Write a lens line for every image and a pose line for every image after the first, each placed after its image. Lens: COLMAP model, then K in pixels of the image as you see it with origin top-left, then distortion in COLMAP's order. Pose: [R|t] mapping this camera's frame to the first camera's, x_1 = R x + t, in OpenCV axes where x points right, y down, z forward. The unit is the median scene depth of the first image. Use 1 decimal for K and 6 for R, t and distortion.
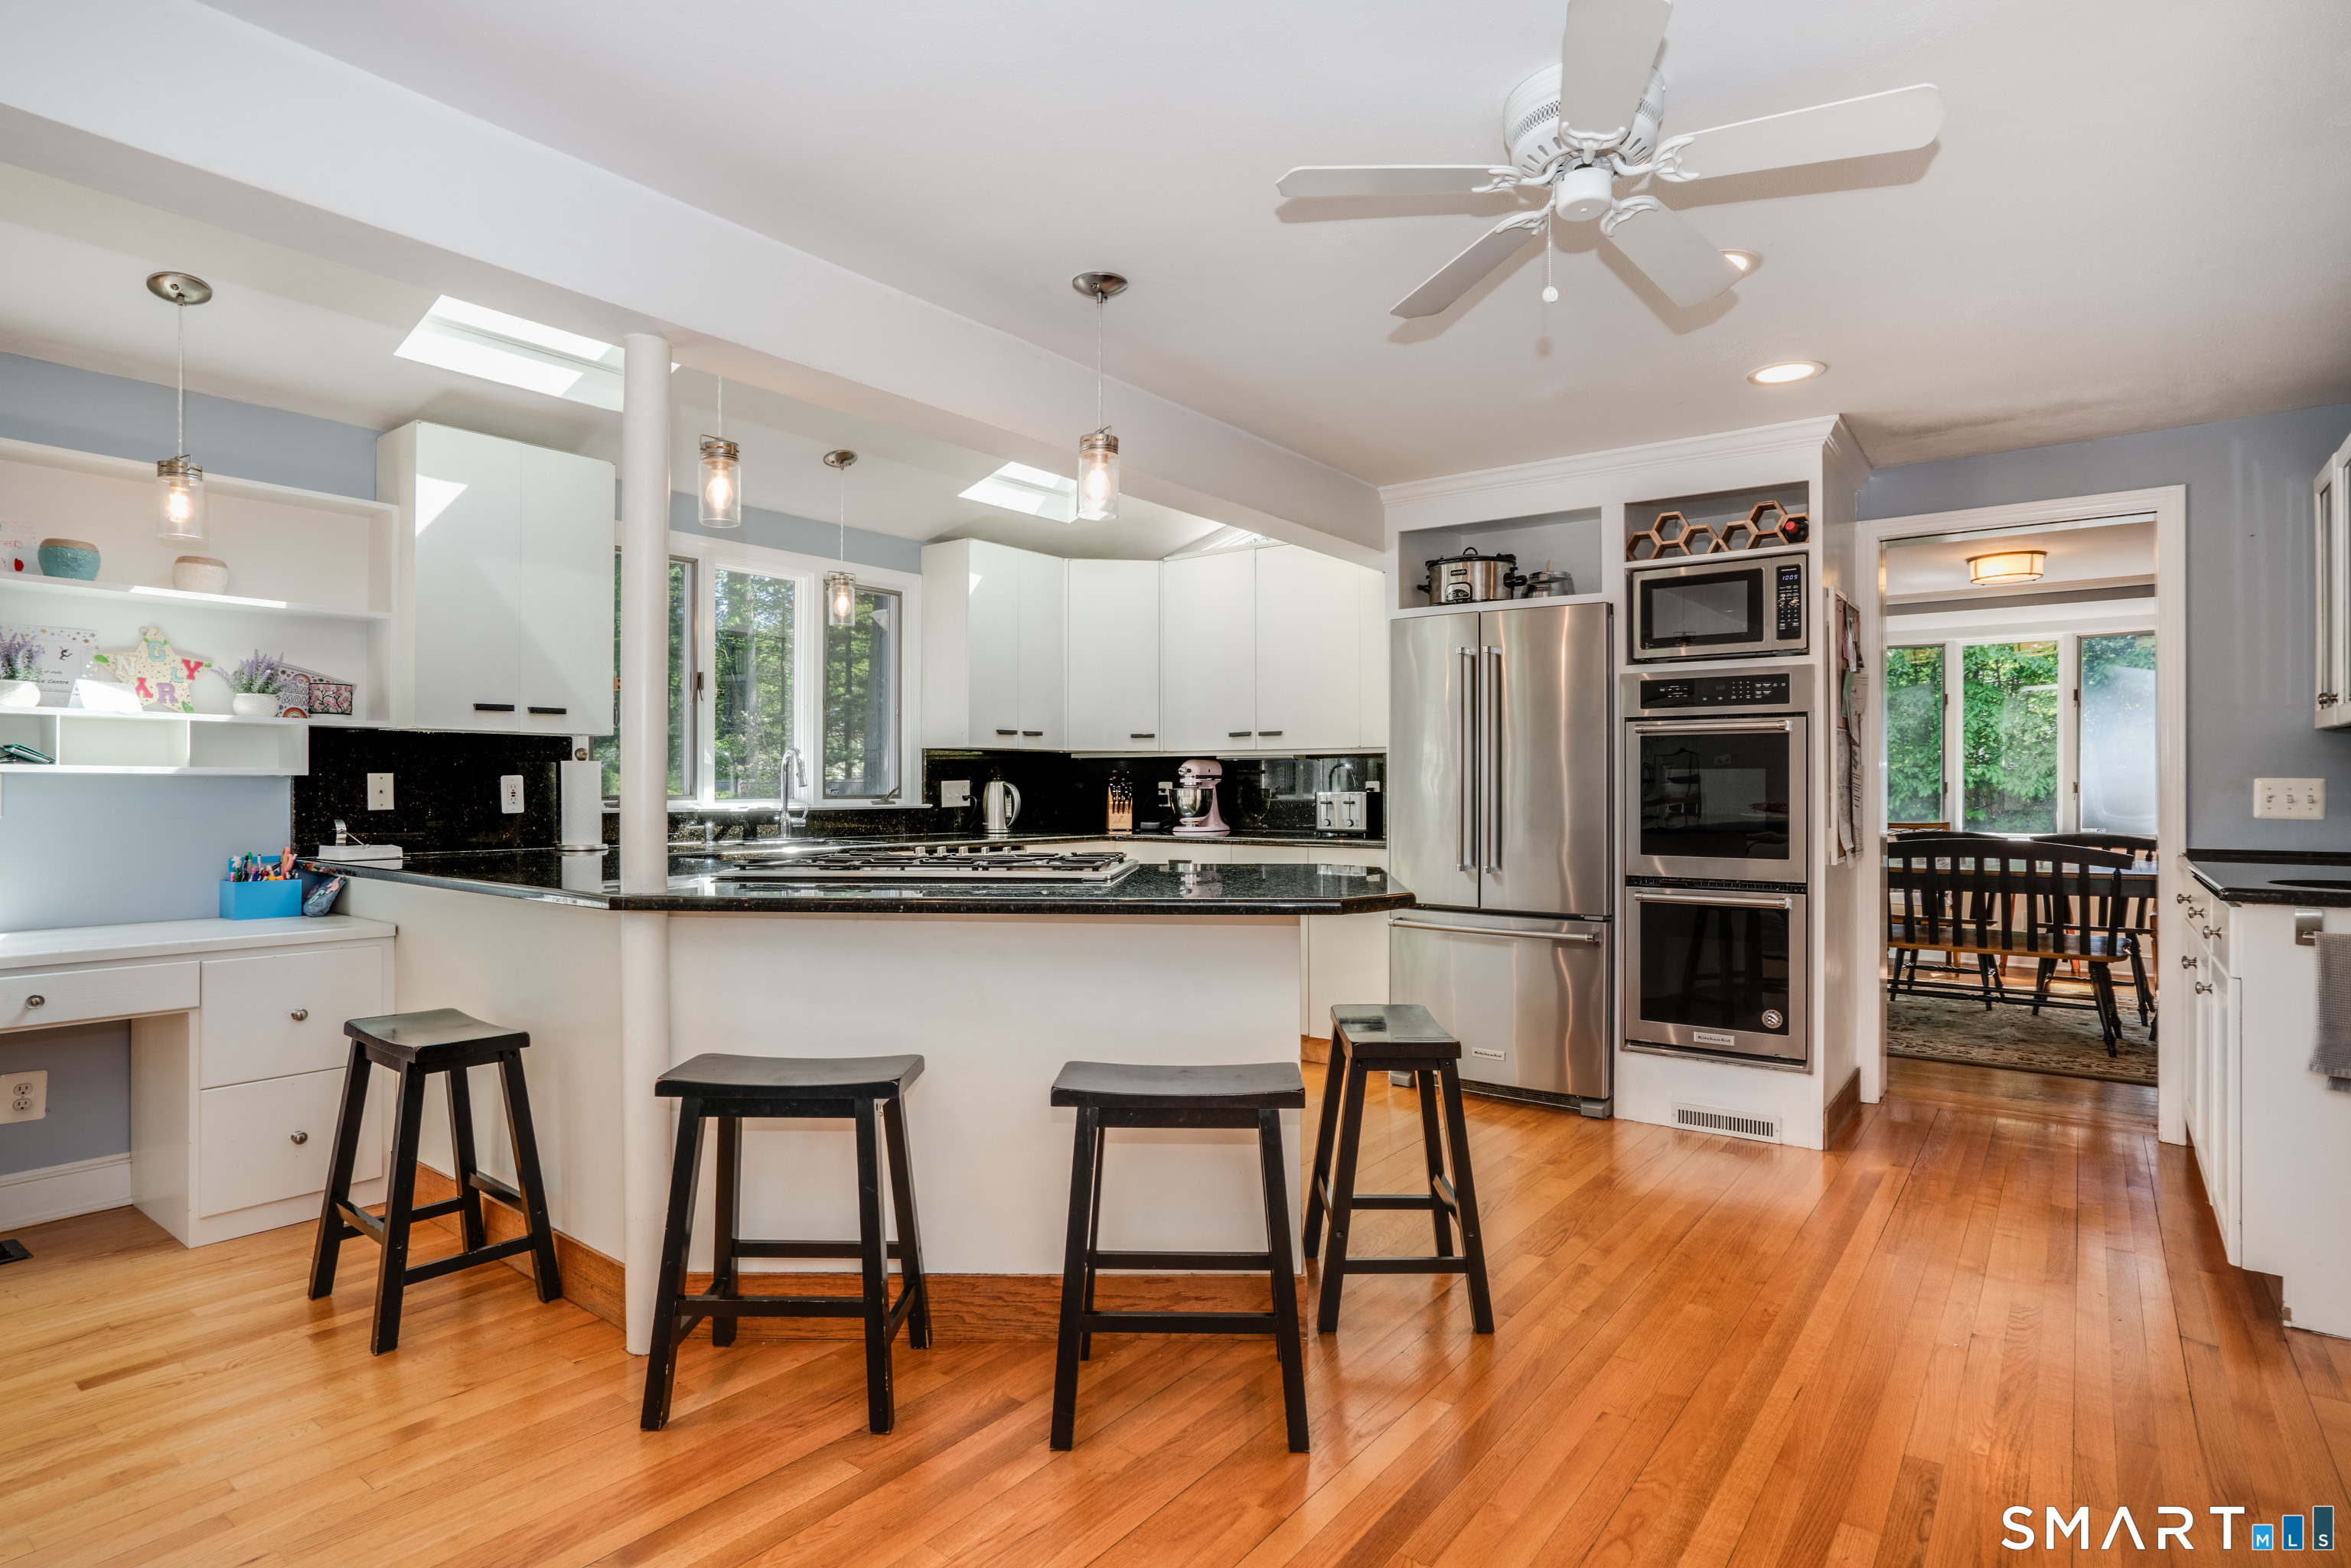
lens RADIAL K [[1219.1, 0, 1178.8], [0, 1219.1, 770.3], [0, 0, 1]] dist [-0.010721, 0.000859]
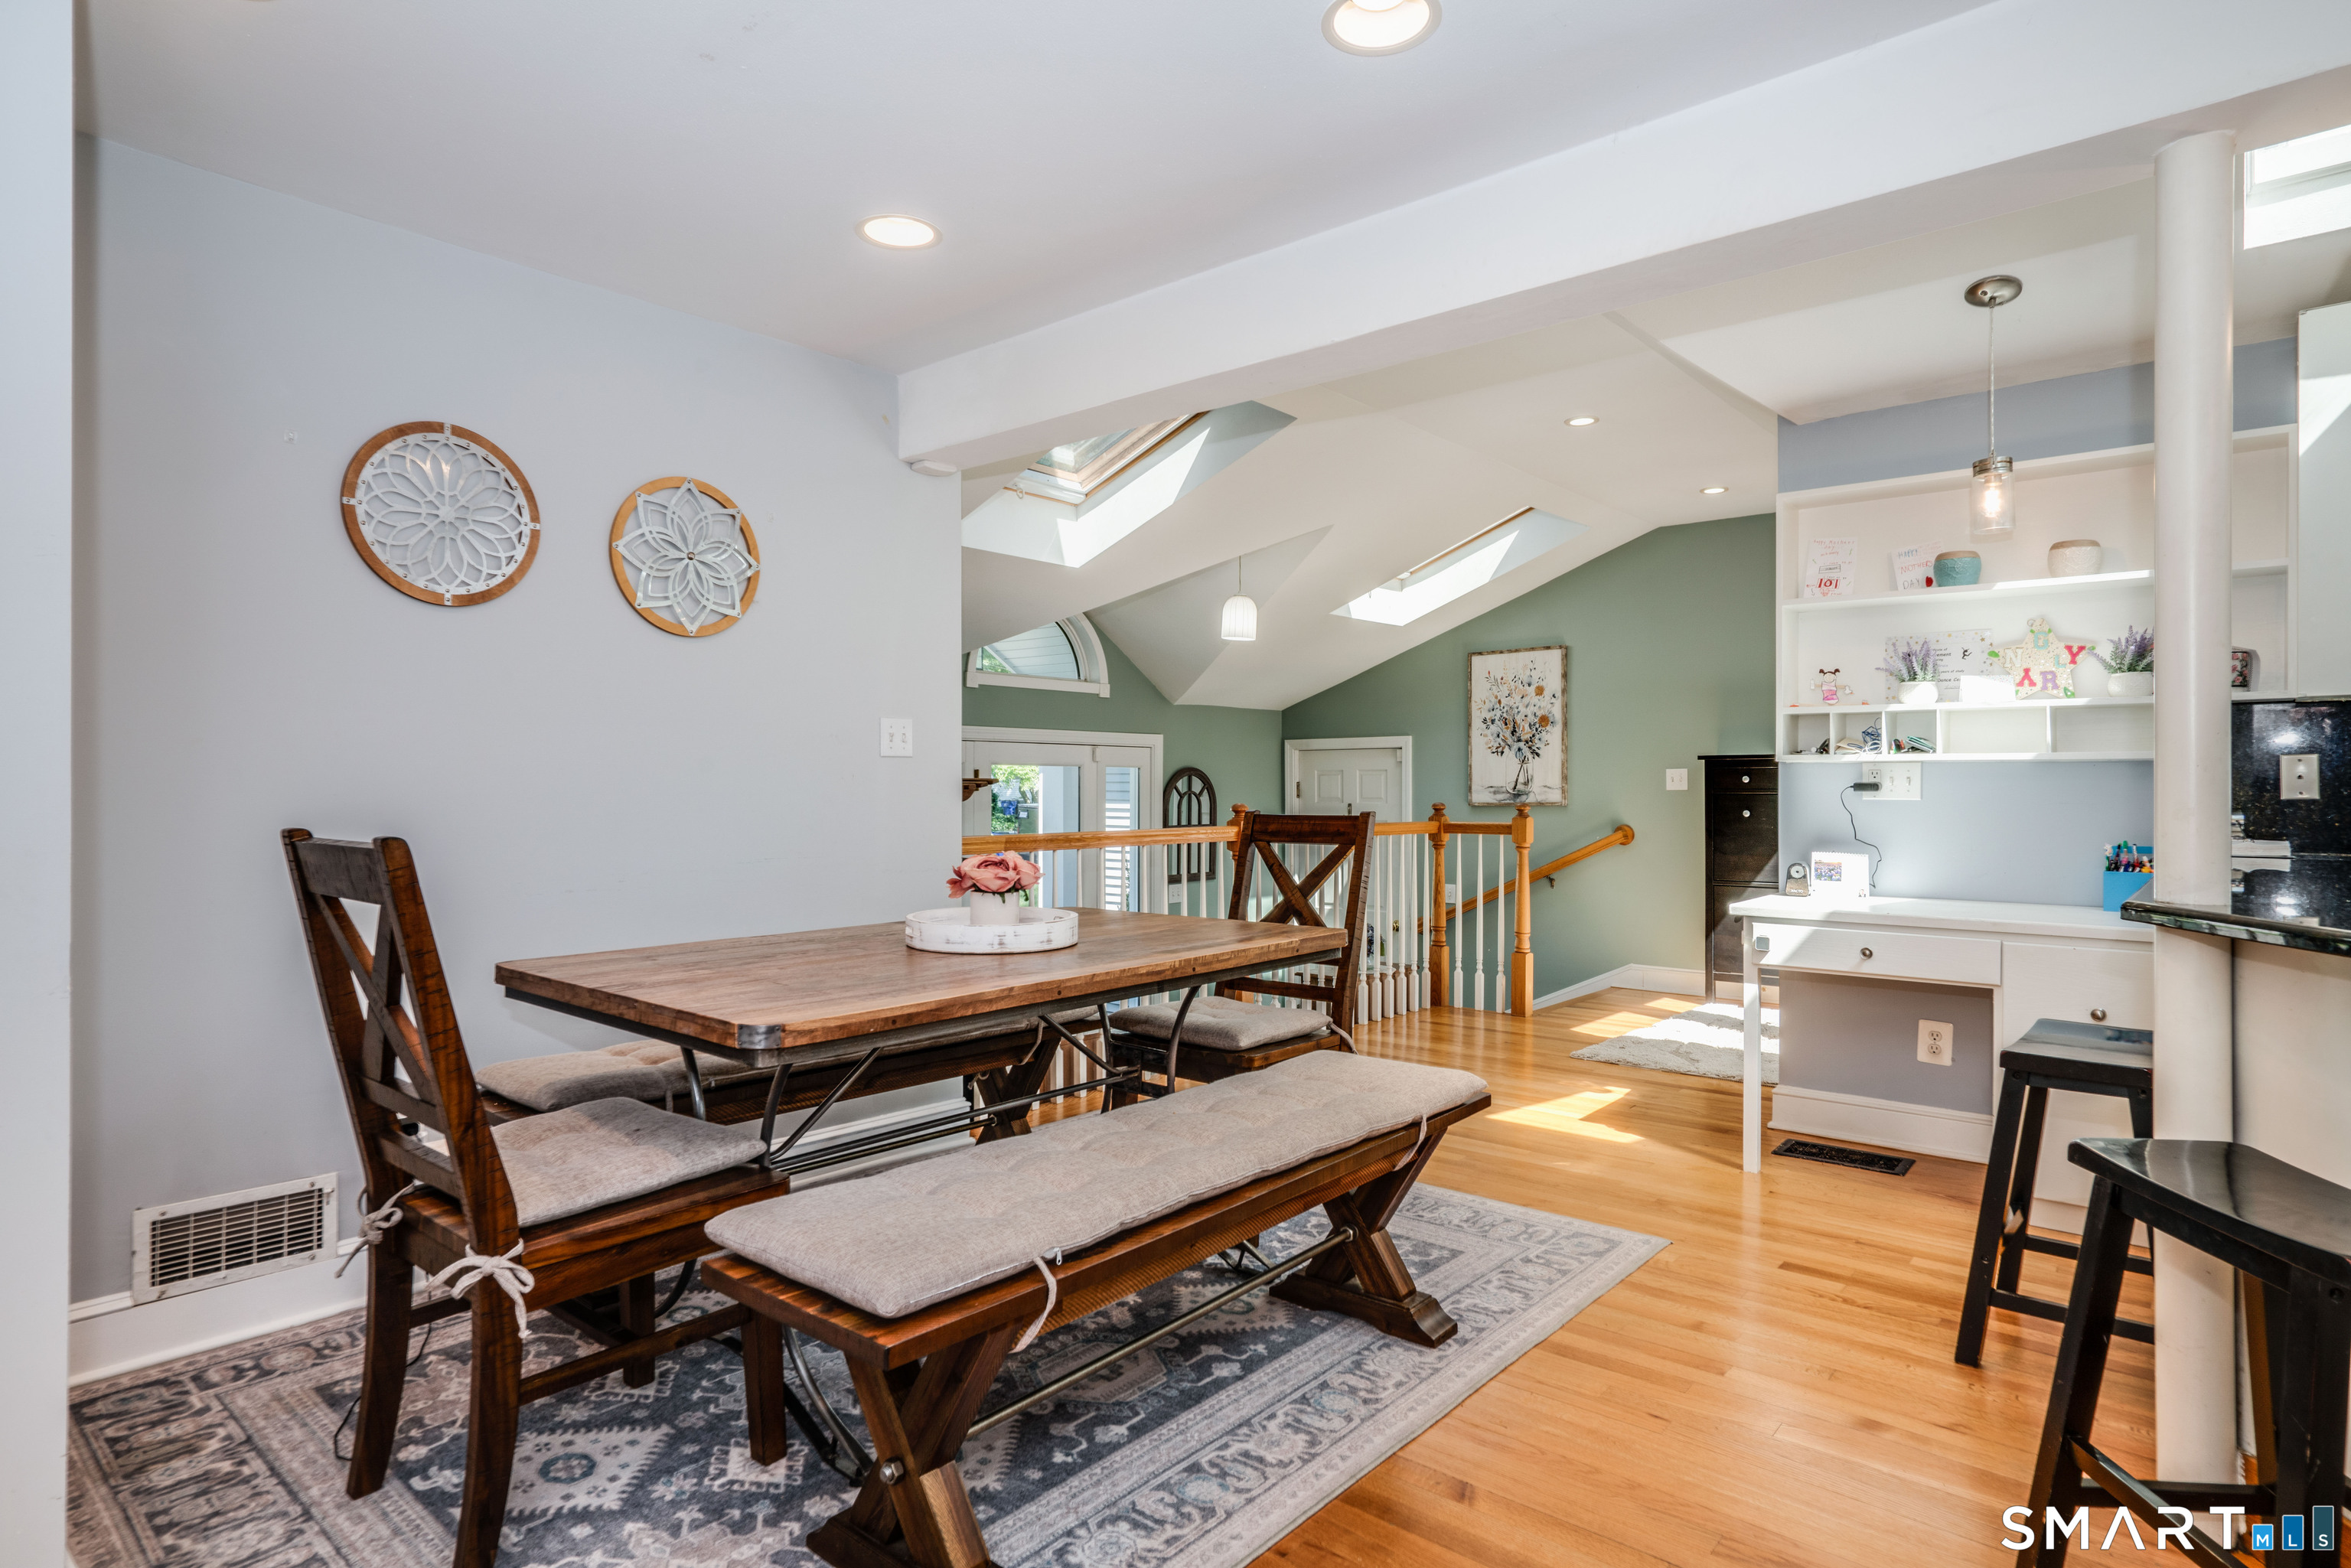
lens RADIAL K [[1219.1, 0, 1154.6], [0, 1219.1, 794.8], [0, 0, 1]] dist [-0.010721, 0.000859]
pose [[-0.068382, 0.004459, -0.997649, 0.194991], [0.012462, 0.999916, 0.003615, 0.015929], [0.997581, -0.012186, -0.068432, 0.263765]]
